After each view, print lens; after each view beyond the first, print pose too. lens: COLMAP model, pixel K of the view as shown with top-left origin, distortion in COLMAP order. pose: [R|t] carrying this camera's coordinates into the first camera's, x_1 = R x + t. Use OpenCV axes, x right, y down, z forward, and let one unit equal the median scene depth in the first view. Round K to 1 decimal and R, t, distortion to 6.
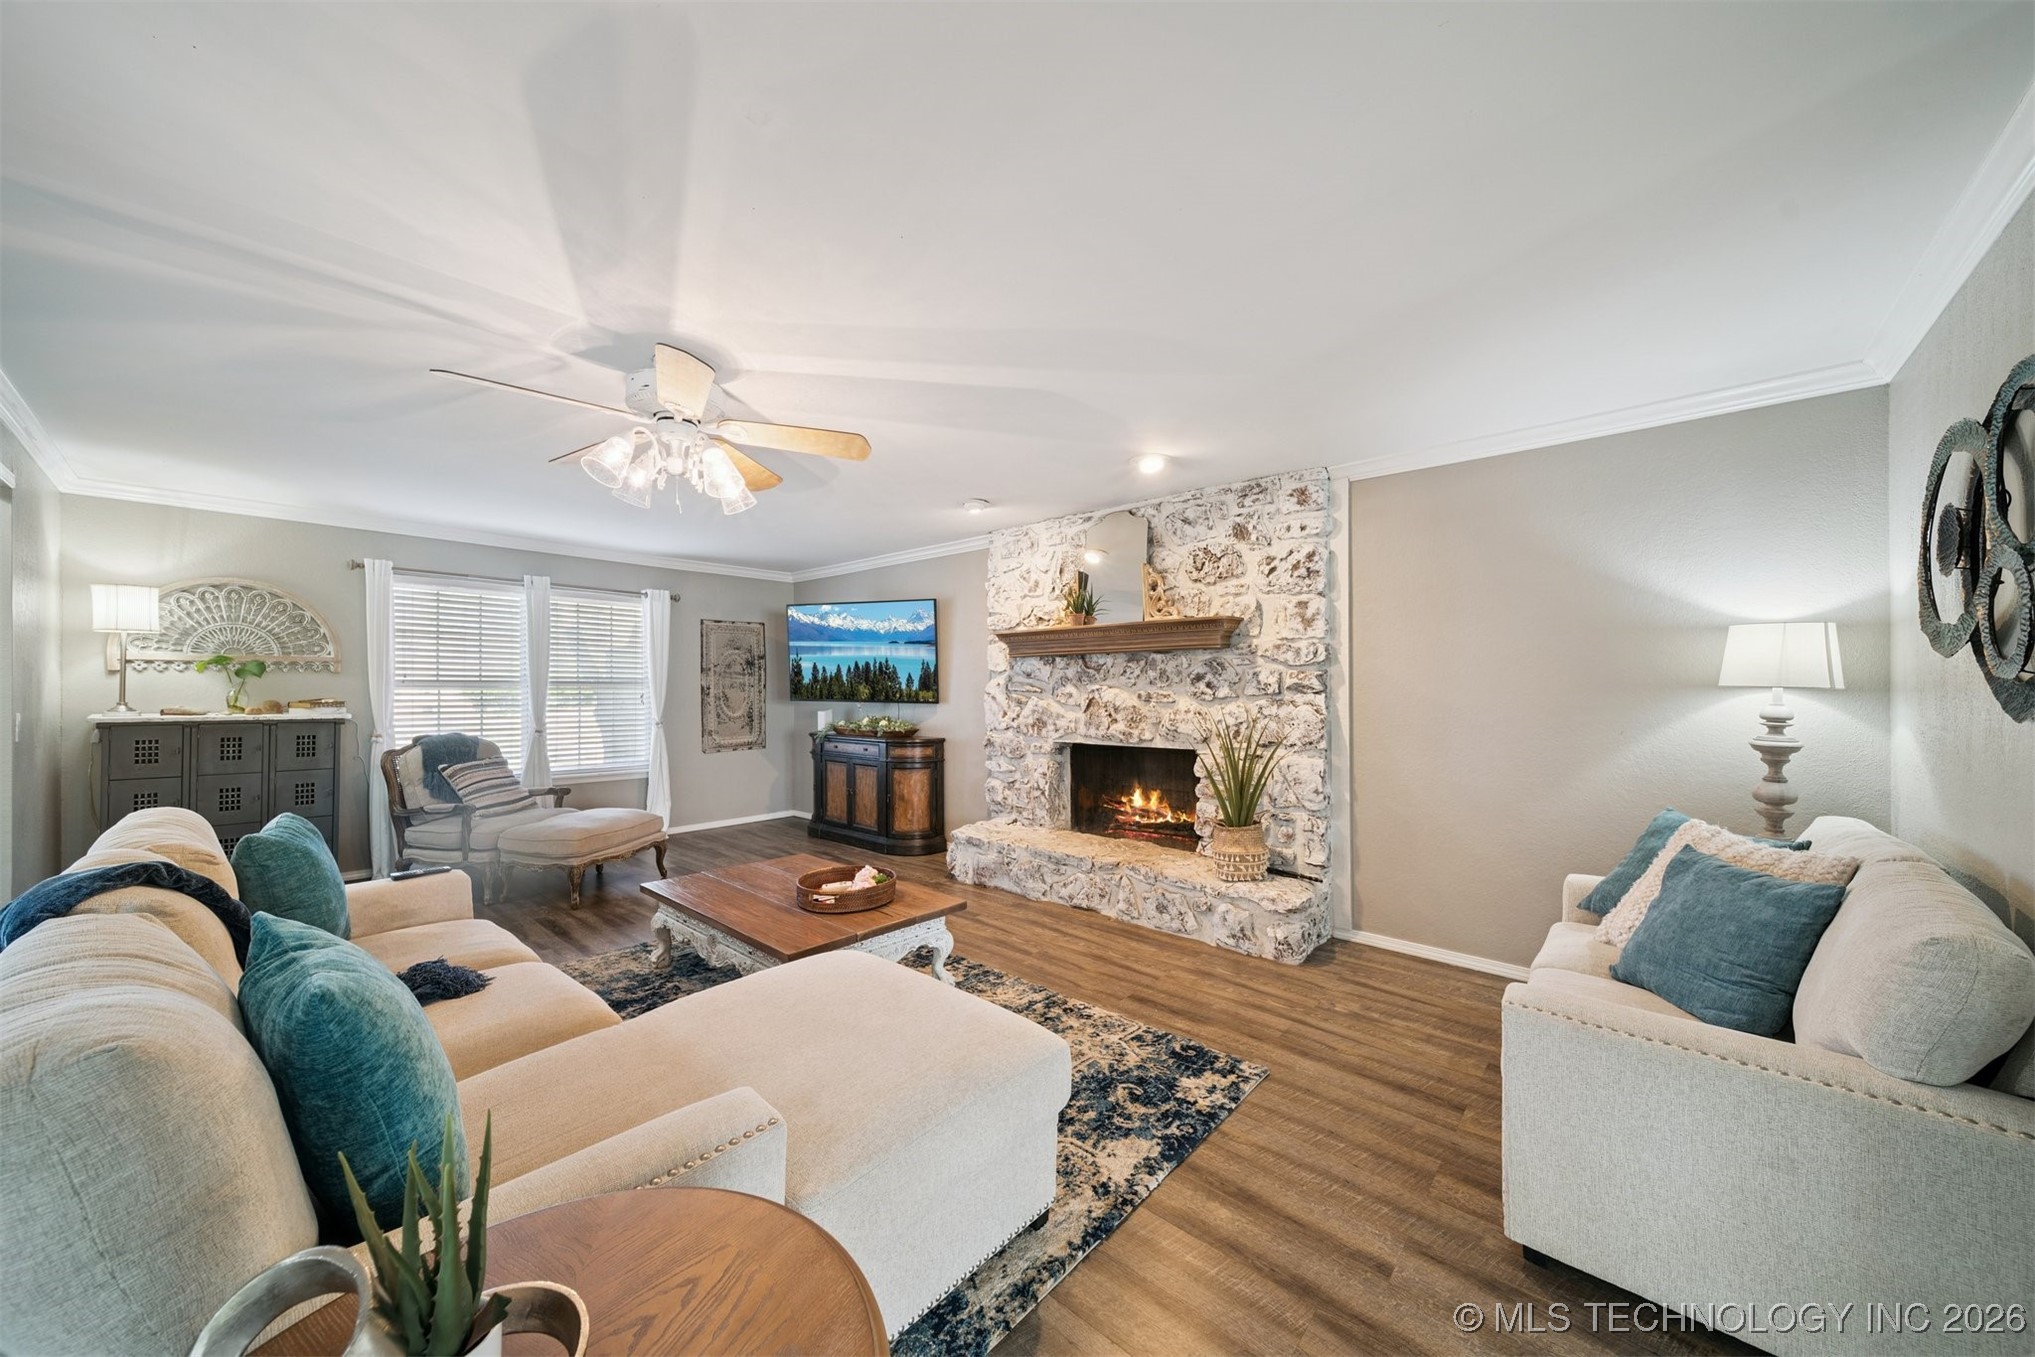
lens RADIAL K [[719.8, 0, 1021.2], [0, 719.8, 685.3], [0, 0, 1]] dist [0.002592, -0.000366]
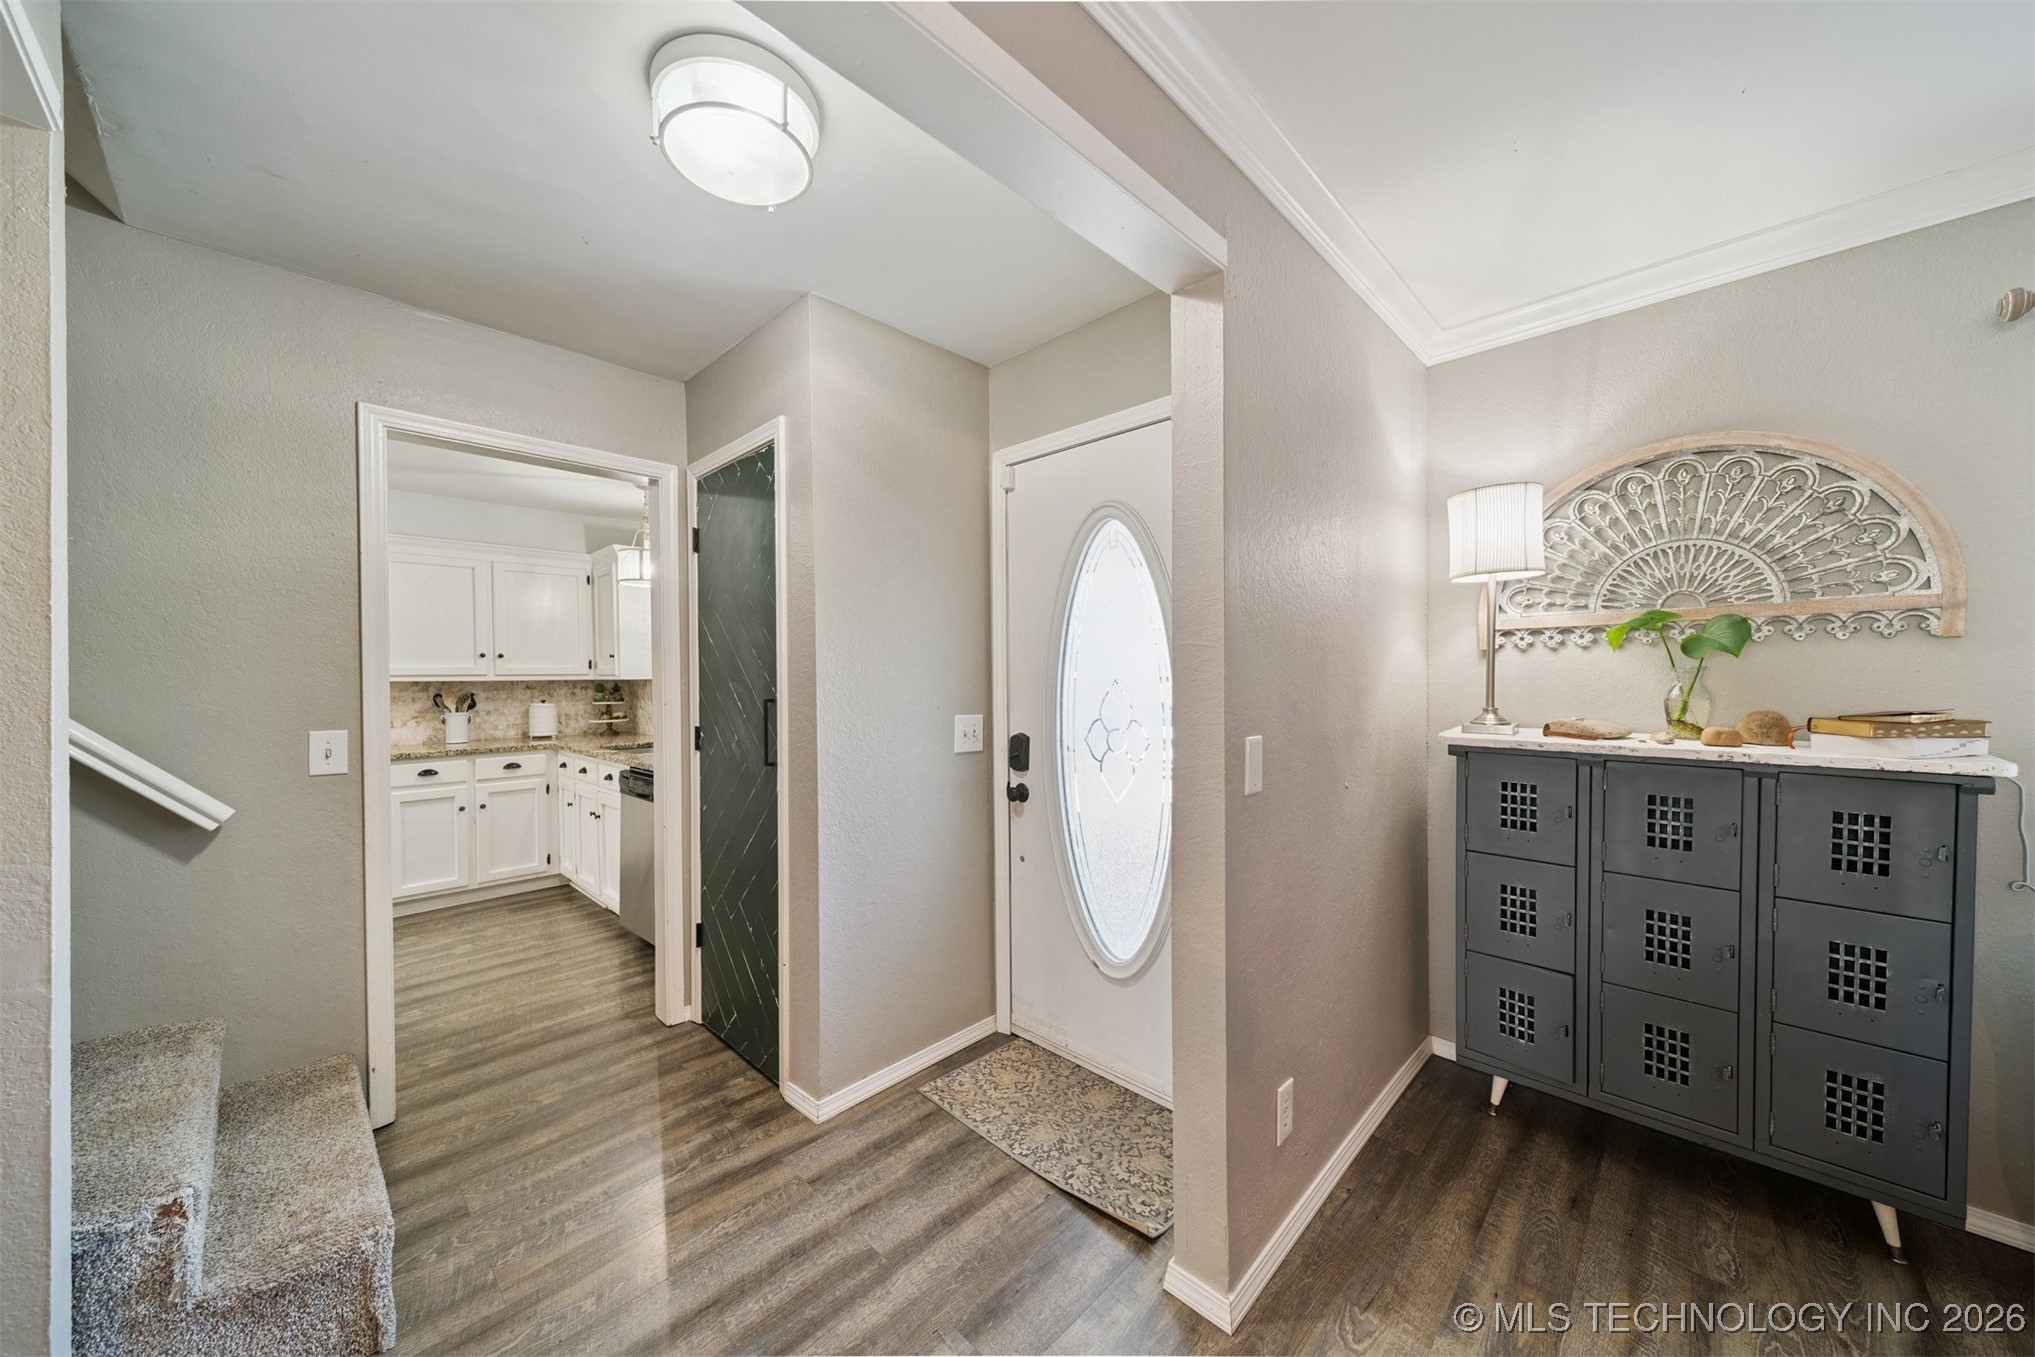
lens RADIAL K [[719.8, 0, 1015.7], [0, 719.8, 684.4], [0, 0, 1]] dist [0.002592, -0.000366]
pose [[-0.040612, 0.011302, -0.999111, -0.668303], [0.007904, 0.999908, 0.010989, -0.002552], [0.999144, -0.007451, -0.040698, 0.645719]]
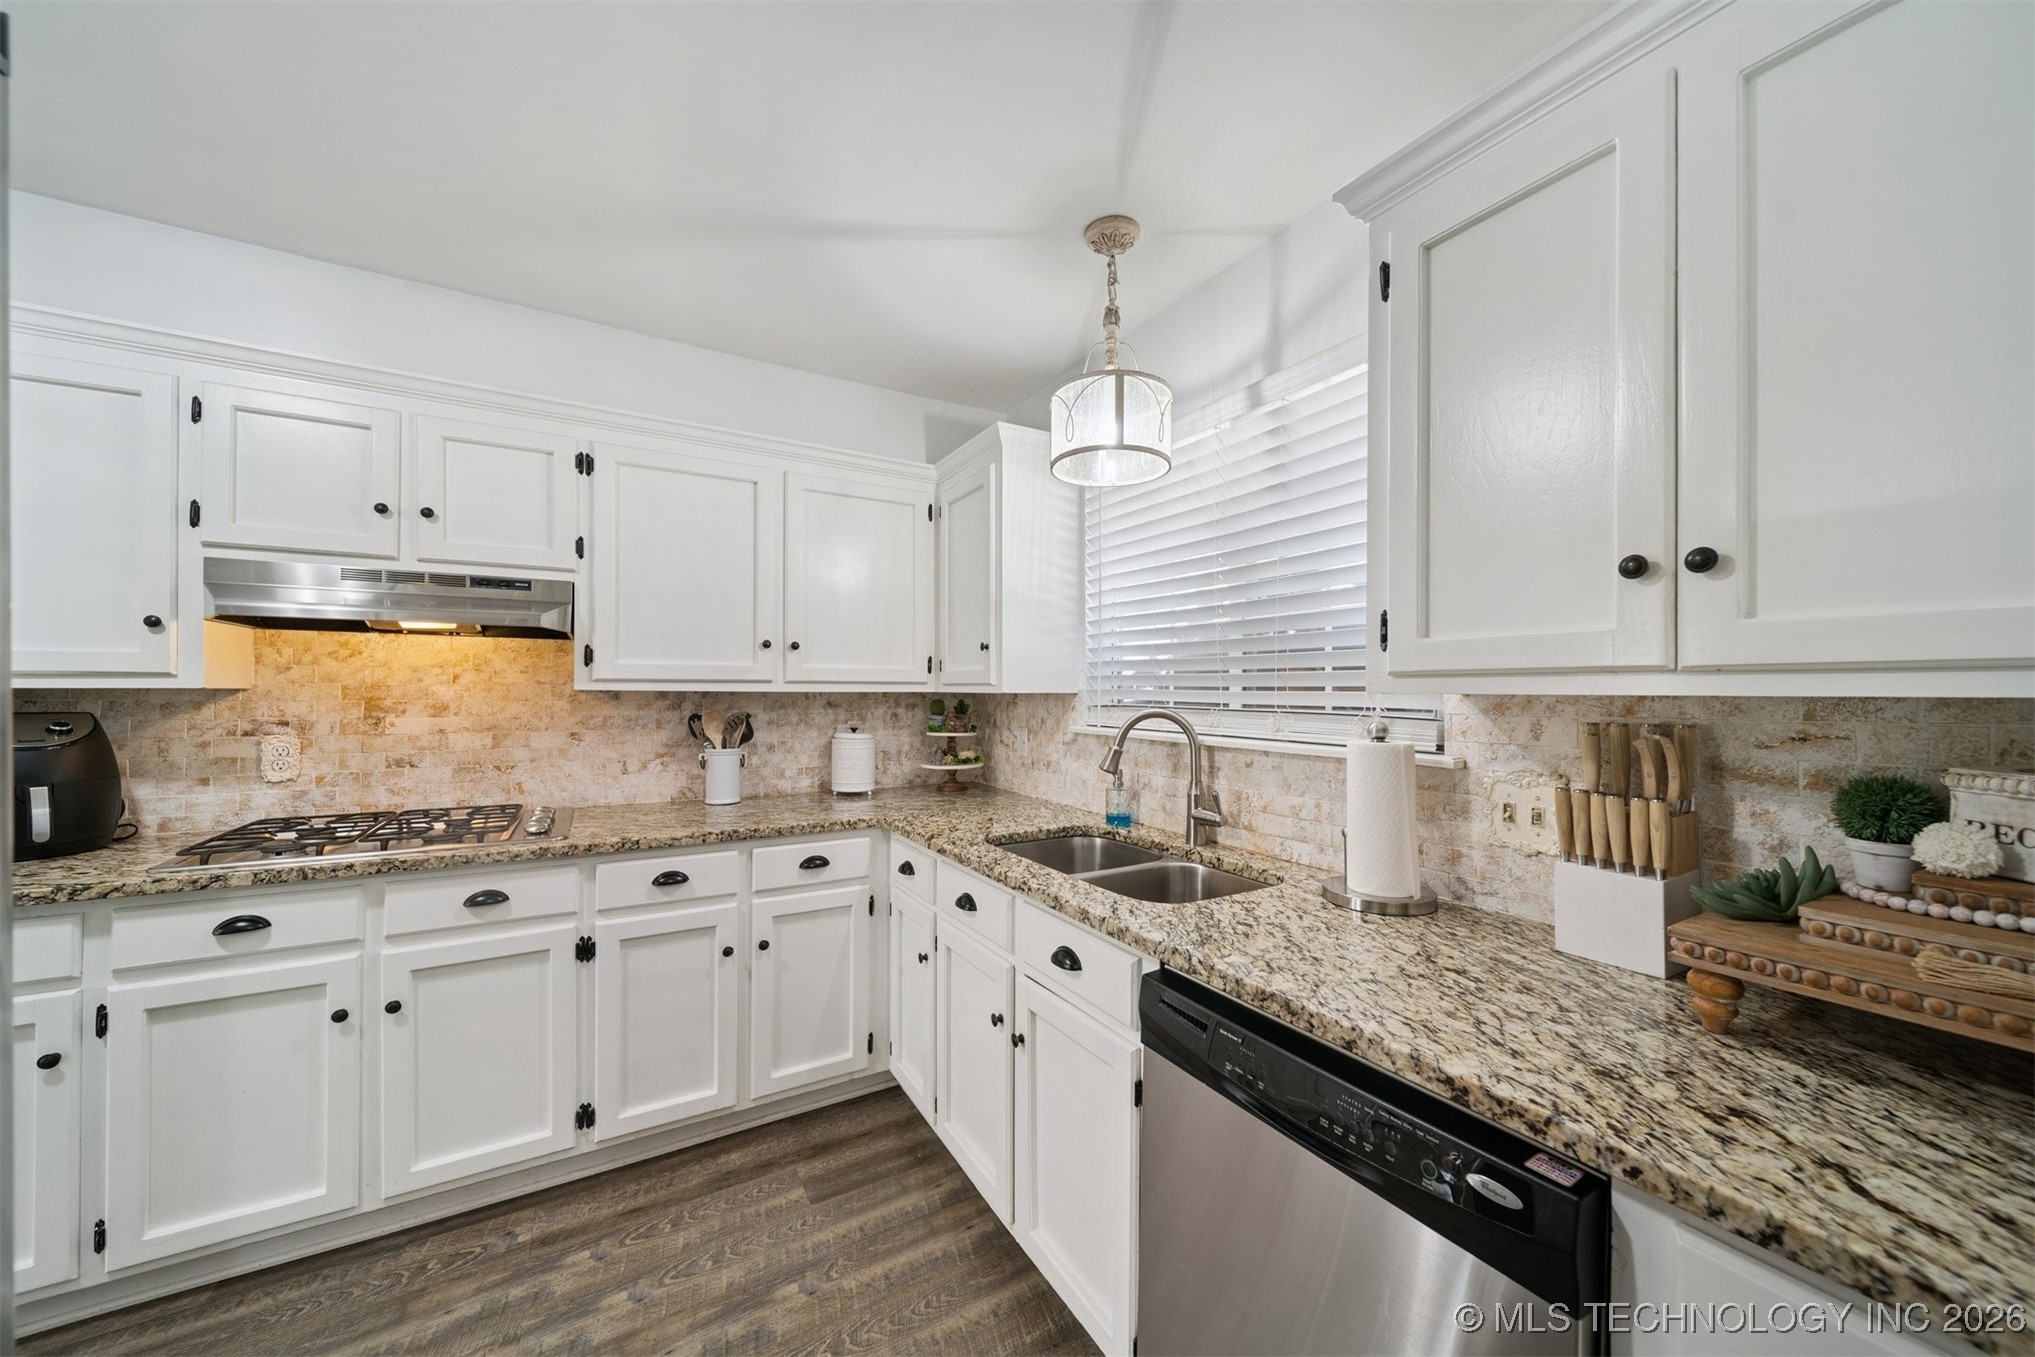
lens RADIAL K [[719.8, 0, 1010.2], [0, 719.8, 687.9], [0, 0, 1]] dist [0.002592, -0.000366]
pose [[-0.317879, -0.008828, -0.948090, -1.237935], [-0.005133, 0.999958, -0.007590, -0.002158], [0.948117, 0.002454, -0.317911, 0.166383]]
